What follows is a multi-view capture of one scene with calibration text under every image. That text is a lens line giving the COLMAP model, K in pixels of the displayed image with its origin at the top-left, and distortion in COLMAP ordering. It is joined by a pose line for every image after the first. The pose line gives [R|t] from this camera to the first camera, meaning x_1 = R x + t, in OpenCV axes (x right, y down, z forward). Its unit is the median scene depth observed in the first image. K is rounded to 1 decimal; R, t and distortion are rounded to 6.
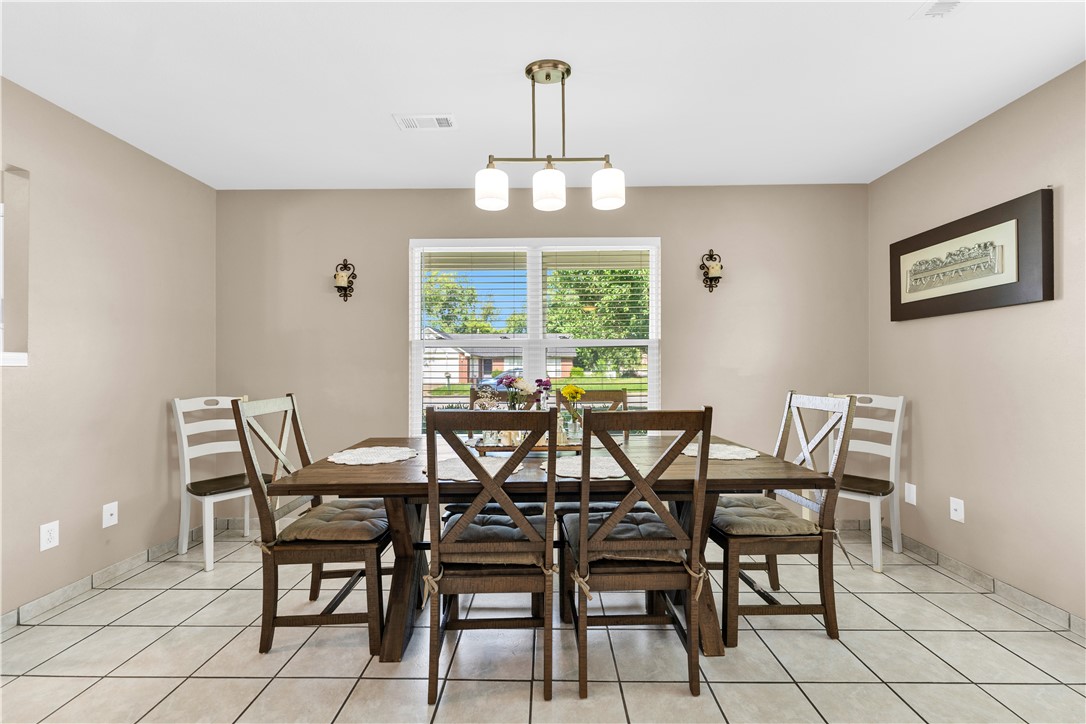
lens RADIAL K [[438.8, 0, 541.6], [0, 438.8, 365.9], [0, 0, 1]] dist [0.004455, -0.000732]
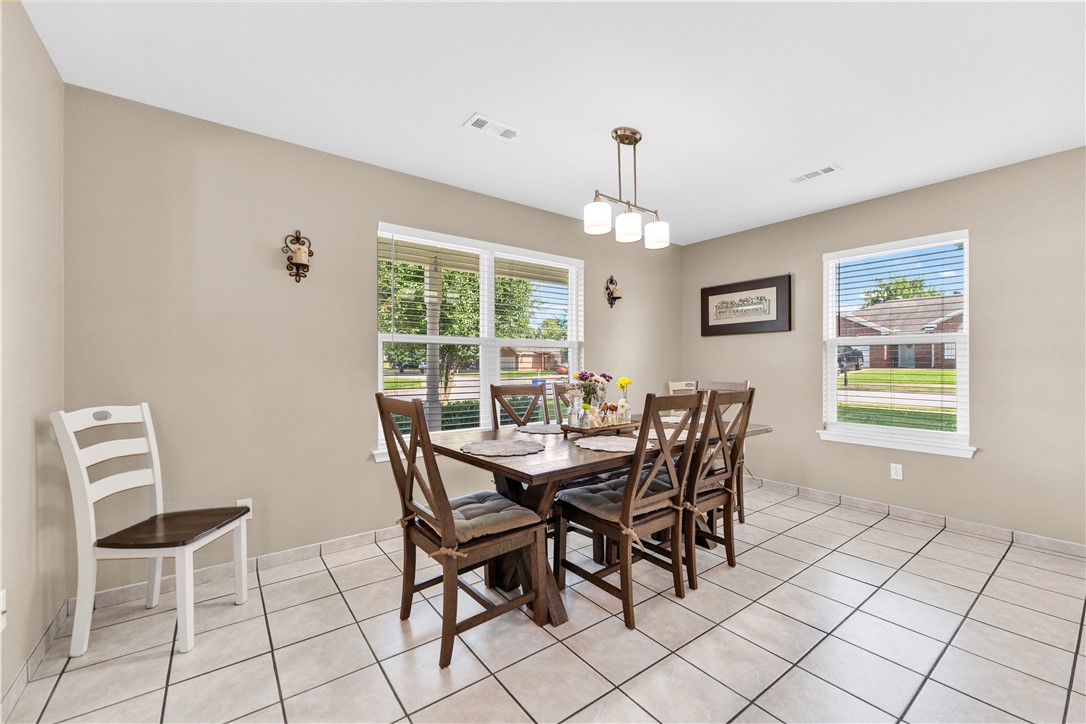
lens RADIAL K [[438.8, 0, 545.9], [0, 438.8, 362.7], [0, 0, 1]] dist [0.004455, -0.000732]
pose [[0.793212, 0.005928, 0.608917, -0.675043], [-0.005793, 0.999981, -0.002190, 0.002470], [-0.608919, -0.001790, 0.793231, 0.081748]]
